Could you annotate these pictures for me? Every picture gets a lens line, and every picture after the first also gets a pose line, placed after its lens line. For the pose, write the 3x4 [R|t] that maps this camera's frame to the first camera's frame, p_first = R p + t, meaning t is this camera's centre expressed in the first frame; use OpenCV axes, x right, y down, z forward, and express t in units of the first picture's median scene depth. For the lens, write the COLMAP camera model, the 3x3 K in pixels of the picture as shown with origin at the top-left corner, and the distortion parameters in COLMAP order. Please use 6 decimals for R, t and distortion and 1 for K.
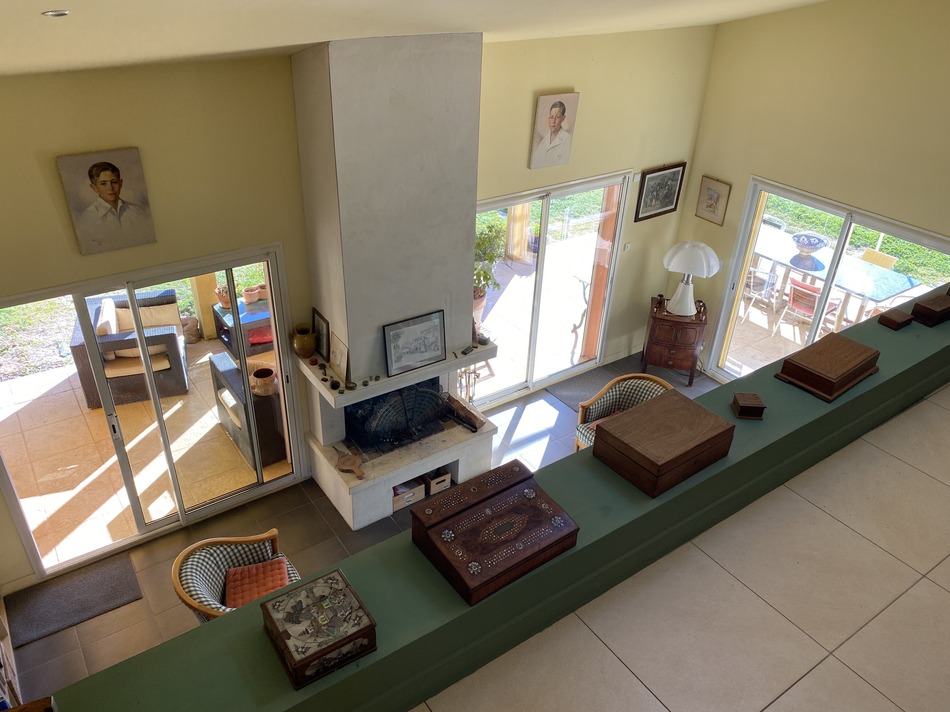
lens RADIAL K [[725.3, 0, 470.0], [0, 725.3, 363.5], [0, 0, 1]] dist [0.057583, -0.073562]
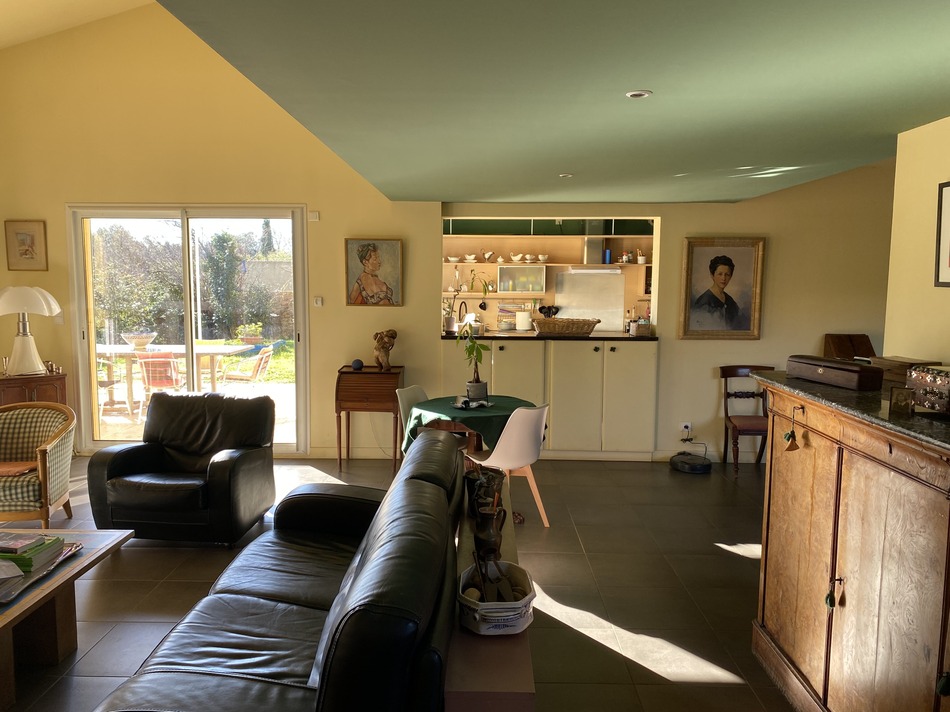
lens RADIAL K [[725.3, 0, 464.8], [0, 725.3, 351.8], [0, 0, 1]] dist [0.057583, -0.073562]
pose [[0.592349, -0.112606, 0.797774, -0.068409], [0.432807, 0.879654, -0.197197, 0.292560], [-0.679559, 0.462091, 0.569799, 0.223092]]
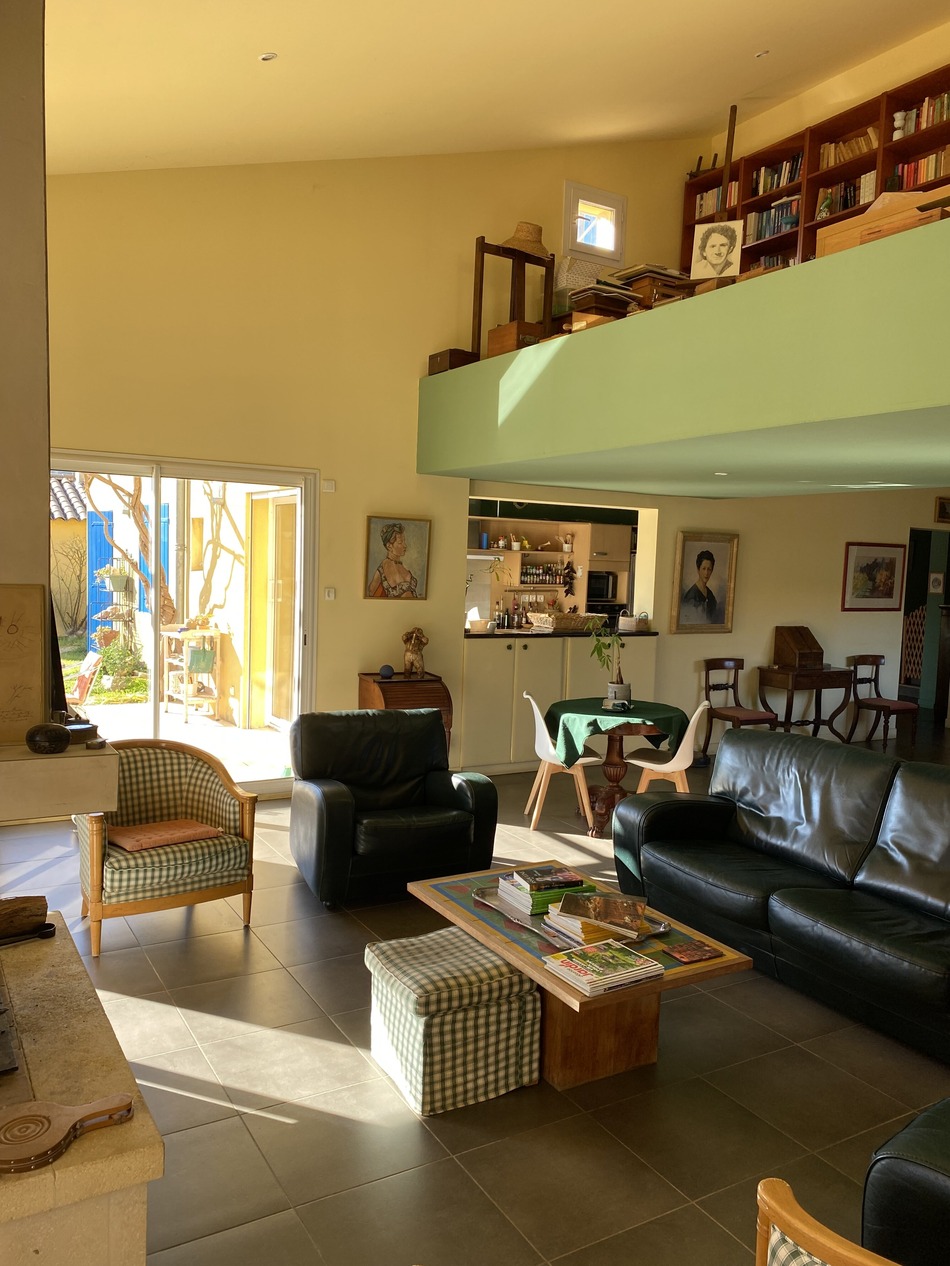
lens RADIAL K [[966.6, 0, 471.5], [0, 966.6, 640.7], [0, 0, 1]] dist [0.057583, -0.073562]
pose [[0.081504, -0.111875, 0.990374, -0.381259], [0.494694, 0.867179, 0.057247, 0.035794], [-0.865237, 0.485267, 0.126023, 0.614449]]
